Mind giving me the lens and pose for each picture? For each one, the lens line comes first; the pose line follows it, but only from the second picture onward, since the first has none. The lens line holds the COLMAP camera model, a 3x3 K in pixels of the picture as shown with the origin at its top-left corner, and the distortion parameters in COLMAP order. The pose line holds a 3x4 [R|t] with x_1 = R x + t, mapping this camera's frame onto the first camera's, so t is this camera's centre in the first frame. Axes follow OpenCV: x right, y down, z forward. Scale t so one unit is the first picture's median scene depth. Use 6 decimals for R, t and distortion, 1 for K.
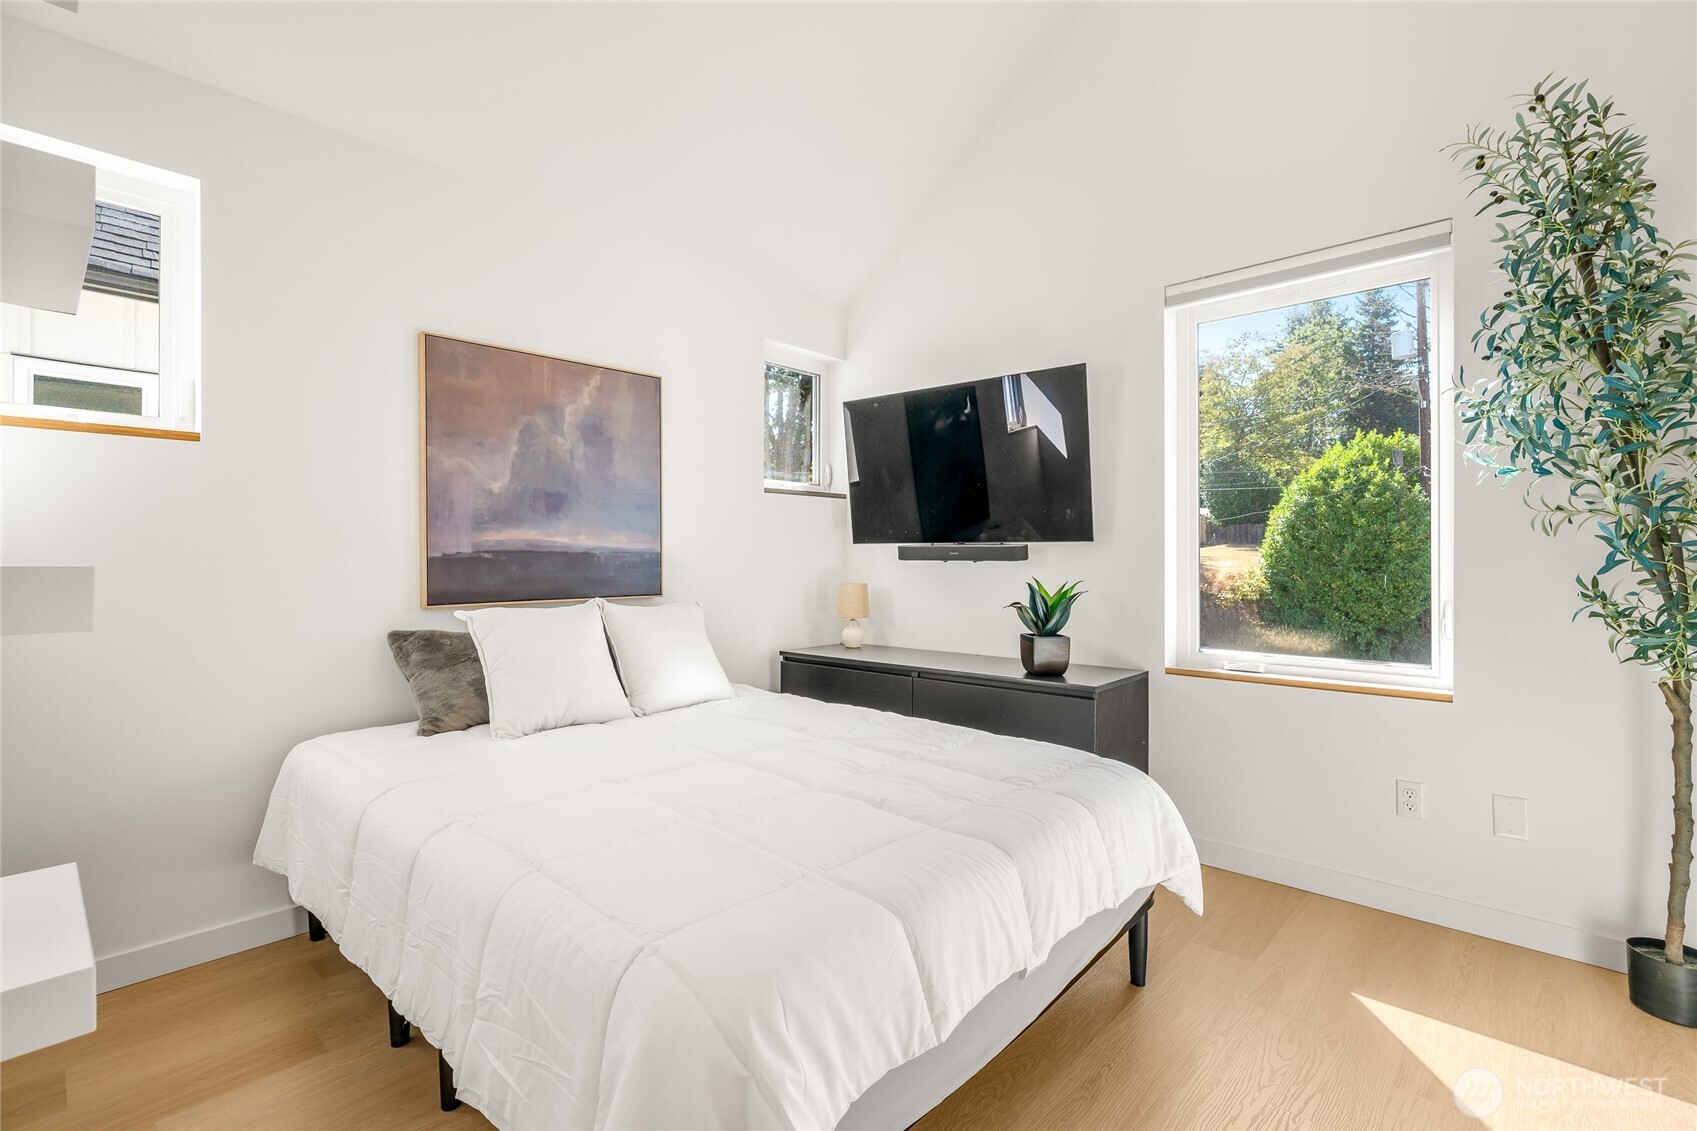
lens RADIAL K [[785.8, 0, 851.6], [0, 785.8, 554.1], [0, 0, 1]] dist [-0.000512, -0.000256]
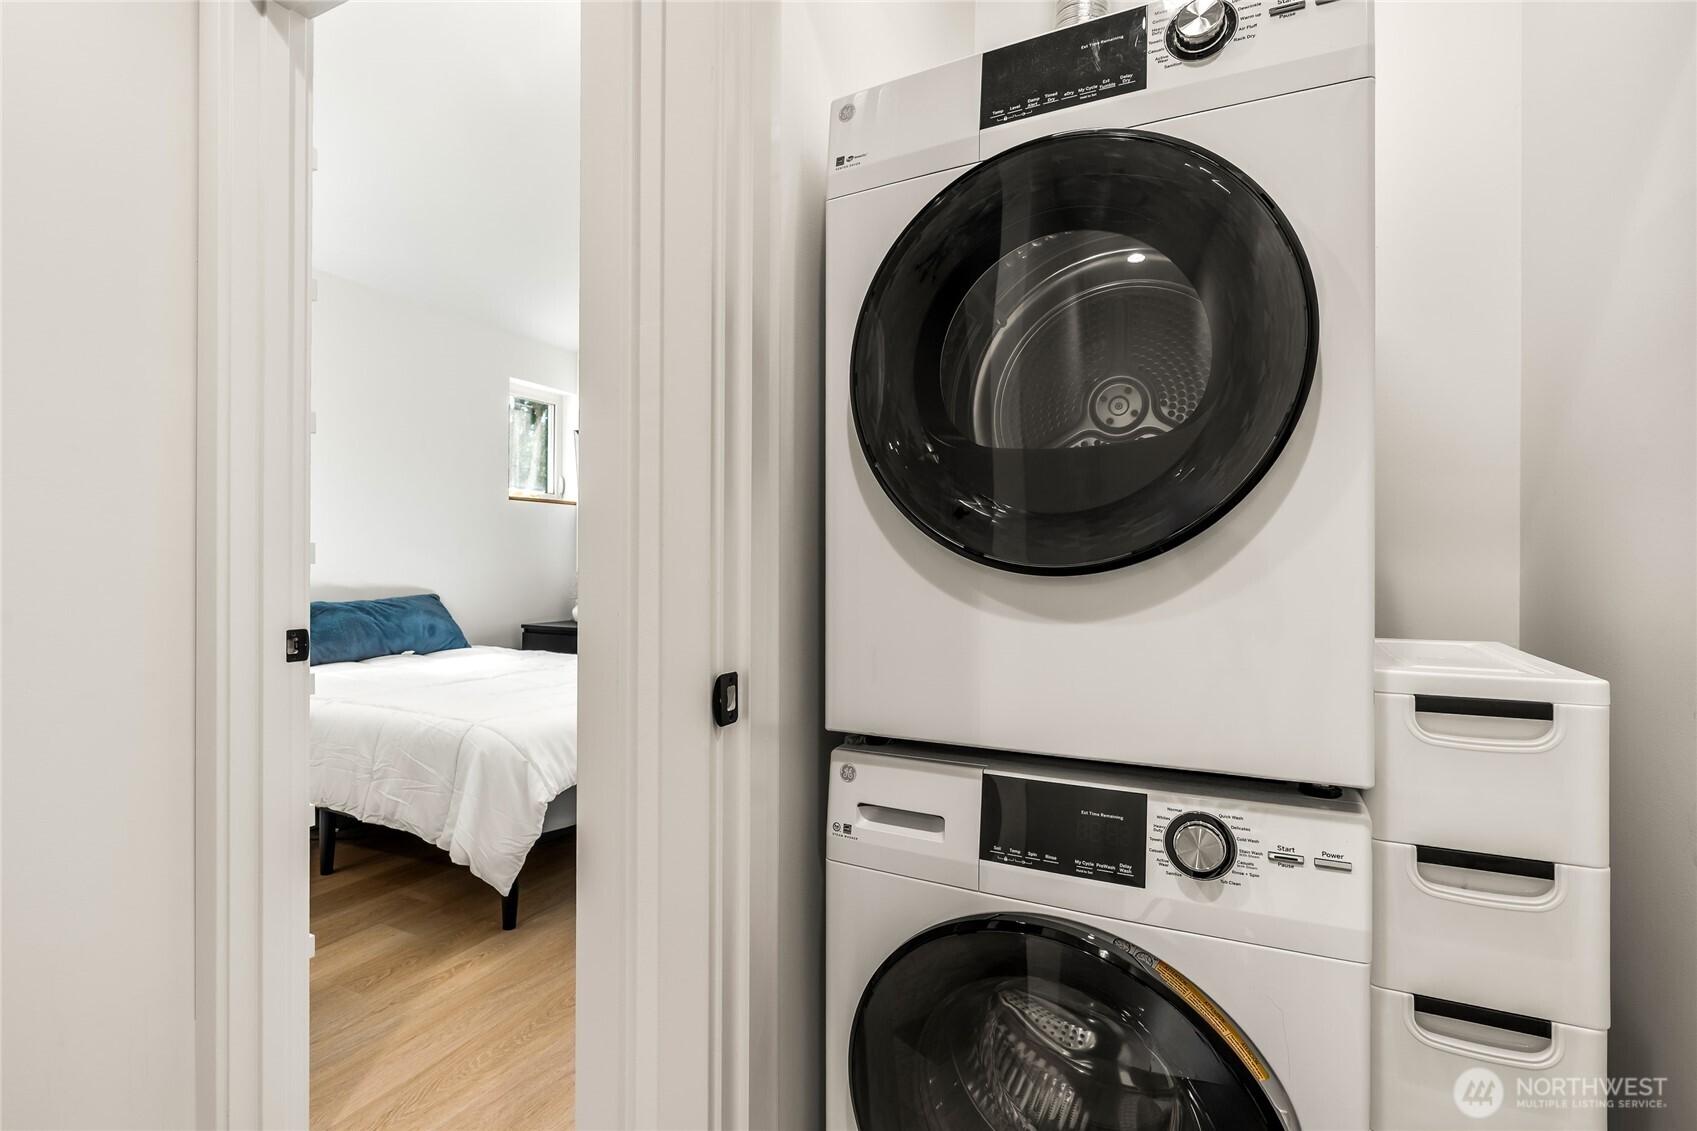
lens RADIAL K [[785.8, 0, 851.6], [0, 785.8, 554.1], [0, 0, 1]] dist [-0.000512, -0.000256]
pose [[0.947360, -0.000342, 0.320171, 0.008864], [-0.001712, 0.999980, 0.006135, 0.000016], [-0.320166, -0.006361, 0.947340, -0.356696]]
